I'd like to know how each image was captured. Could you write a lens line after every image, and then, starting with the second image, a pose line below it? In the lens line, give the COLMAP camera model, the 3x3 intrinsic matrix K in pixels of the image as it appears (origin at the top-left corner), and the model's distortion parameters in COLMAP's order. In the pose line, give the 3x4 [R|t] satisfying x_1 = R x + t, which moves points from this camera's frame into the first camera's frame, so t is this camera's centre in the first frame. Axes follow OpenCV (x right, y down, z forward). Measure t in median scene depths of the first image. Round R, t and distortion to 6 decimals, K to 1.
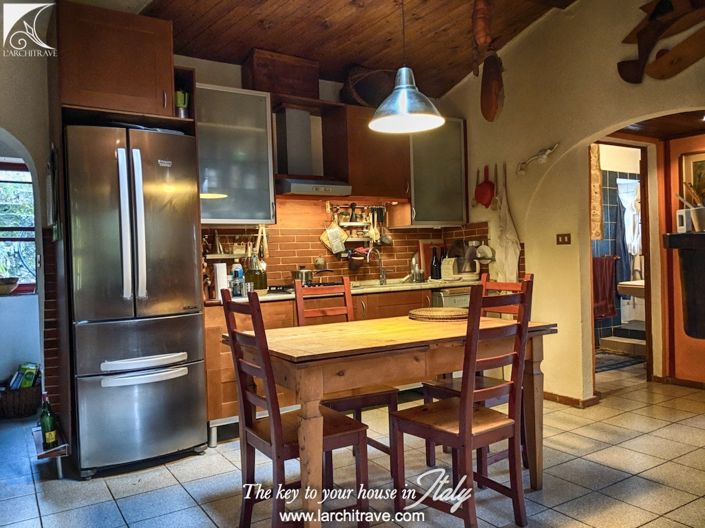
lens RADIAL K [[563.0, 0, 348.6], [0, 563.0, 267.4], [0, 0, 1]] dist [0.015714, -0.033660]
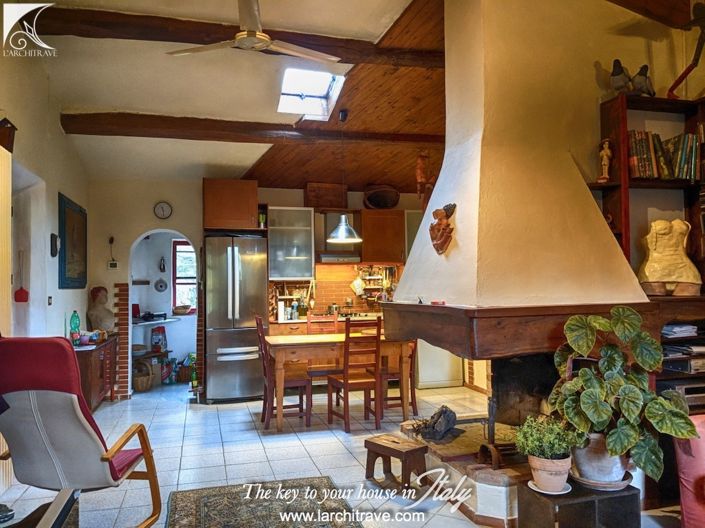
lens RADIAL K [[563.0, 0, 355.1], [0, 563.0, 262.6], [0, 0, 1]] dist [0.015714, -0.033660]
pose [[0.960297, 0.006139, -0.278912, 0.472674], [-0.020469, 0.998614, -0.048497, -0.045485], [0.278227, 0.052280, 0.959091, -0.659049]]
